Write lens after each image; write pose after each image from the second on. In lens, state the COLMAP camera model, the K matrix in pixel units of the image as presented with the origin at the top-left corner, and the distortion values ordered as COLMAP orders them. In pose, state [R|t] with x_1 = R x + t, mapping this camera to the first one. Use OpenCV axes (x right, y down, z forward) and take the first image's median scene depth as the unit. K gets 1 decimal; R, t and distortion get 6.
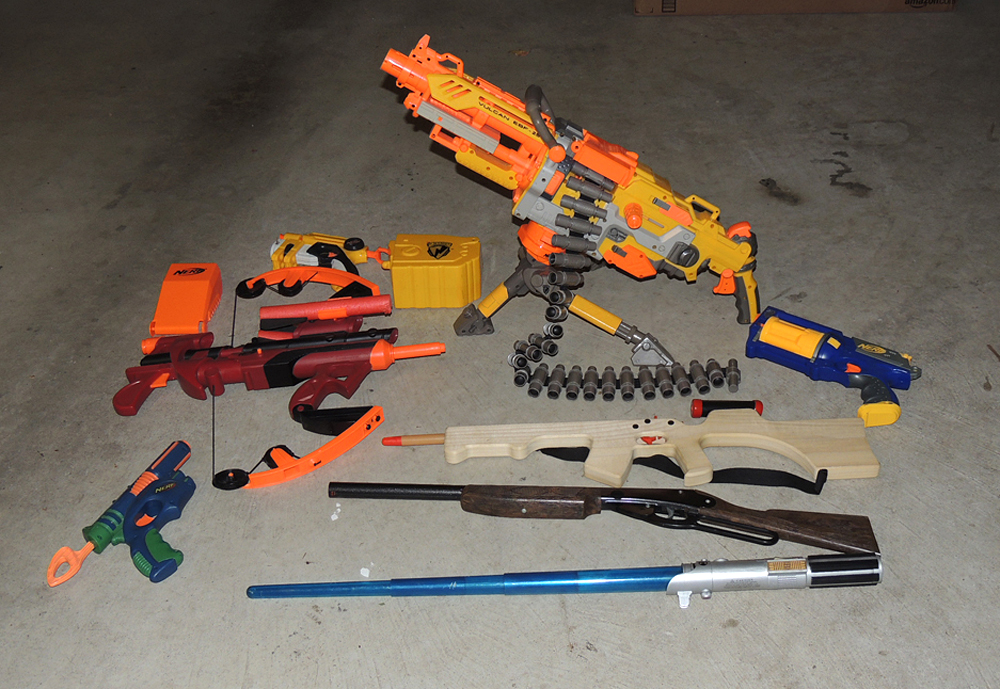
lens RADIAL K [[1213.9, 0, 515.7], [0, 1213.9, 340.7], [0, 0, 1]] dist [-0.065555, 0.020909]
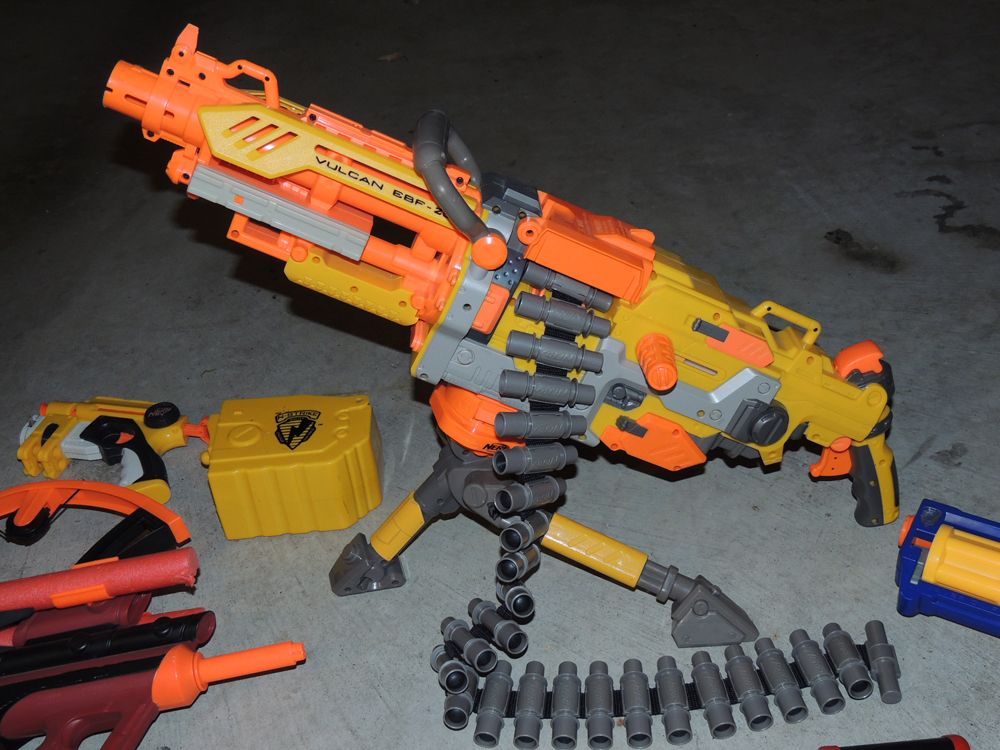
lens RADIAL K [[1135.3, 0, 500.0], [0, 1135.3, 375.0], [0, 0, 1]] dist [-0.050637, 0.006465]
pose [[0.995956, -0.089333, 0.009603, 0.028275], [0.089166, 0.995879, 0.016566, -0.107763], [-0.011043, -0.015643, 0.999817, 0.529274]]
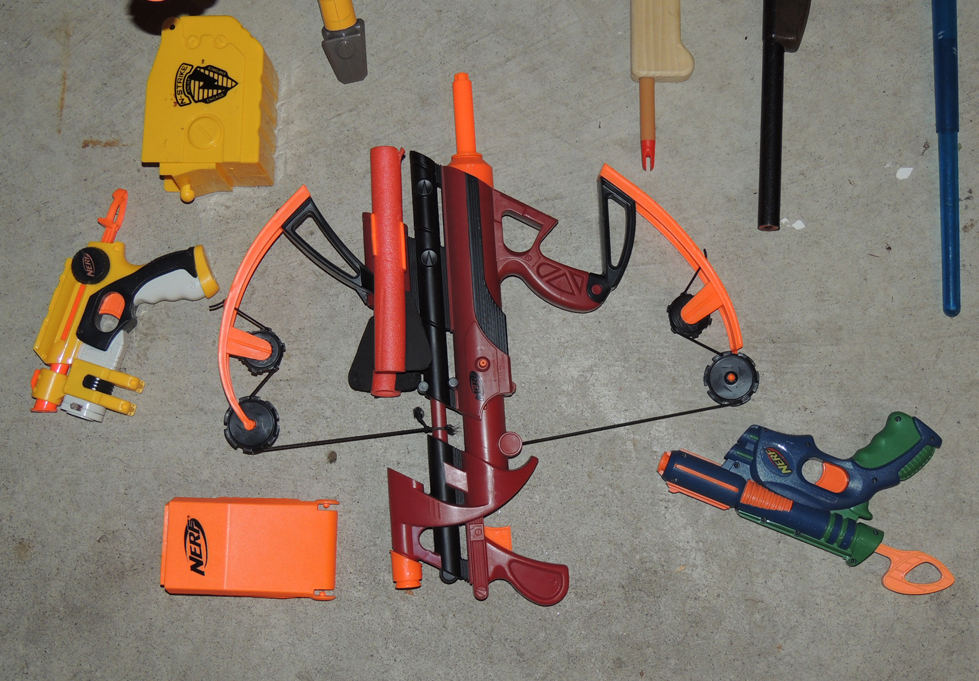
lens RADIAL K [[1362.3, 0, 488.6], [0, 1362.3, 362.0], [0, 0, 1]] dist [-0.065570, 0.008134]
pose [[0.006378, -0.985766, 0.168000, -0.318126], [0.591799, 0.139144, 0.793985, -0.514704], [-0.806060, 0.094358, 0.584263, 0.591640]]
